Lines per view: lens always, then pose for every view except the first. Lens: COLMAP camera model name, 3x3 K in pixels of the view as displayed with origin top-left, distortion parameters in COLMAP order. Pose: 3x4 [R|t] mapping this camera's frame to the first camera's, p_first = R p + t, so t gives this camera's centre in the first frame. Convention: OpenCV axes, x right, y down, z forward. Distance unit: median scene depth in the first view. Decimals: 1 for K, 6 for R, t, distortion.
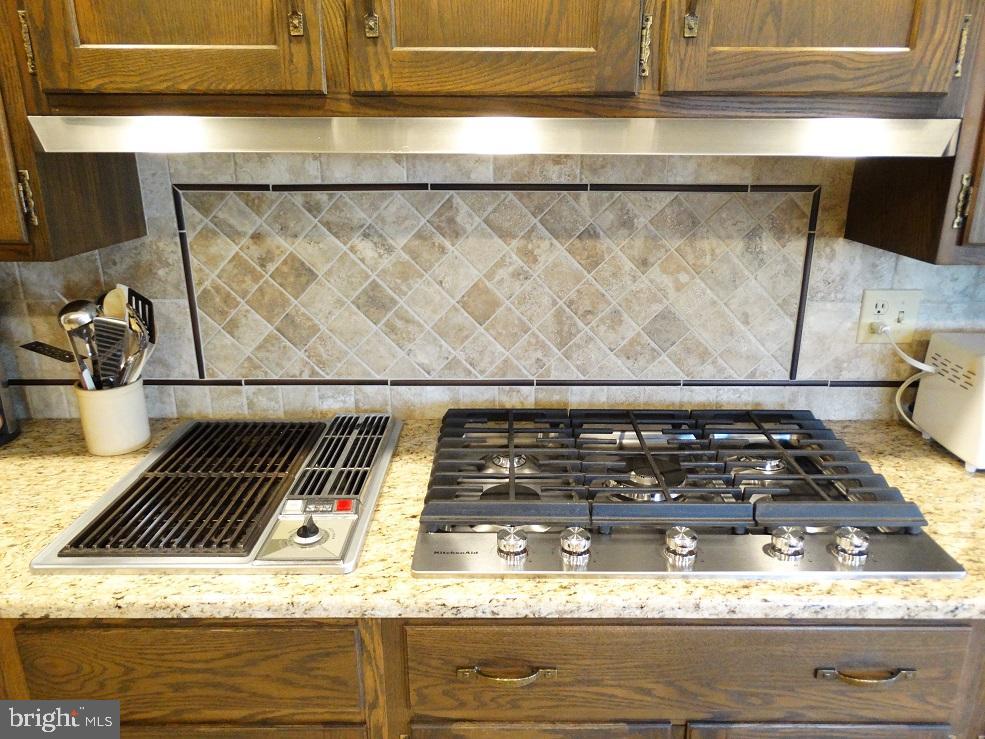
lens RADIAL K [[708.4, 0, 499.0], [0, 708.4, 370.0], [0, 0, 1]] dist [-0.008550, 0.009903]
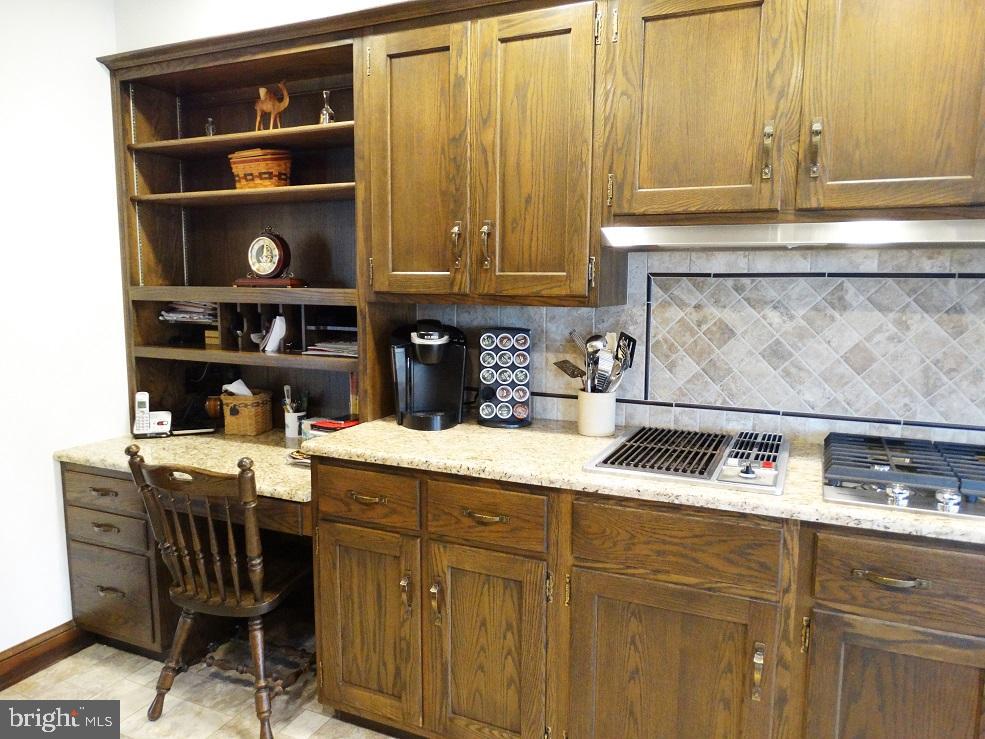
lens RADIAL K [[692.9, 0, 492.7], [0, 692.9, 369.2], [0, 0, 1]] dist [-0.008962, 0.000455]
pose [[0.908413, 0.058683, -0.413935, -0.134274], [-0.137808, 0.976796, -0.163950, 0.278987], [0.394709, 0.205977, 0.895421, -0.539686]]
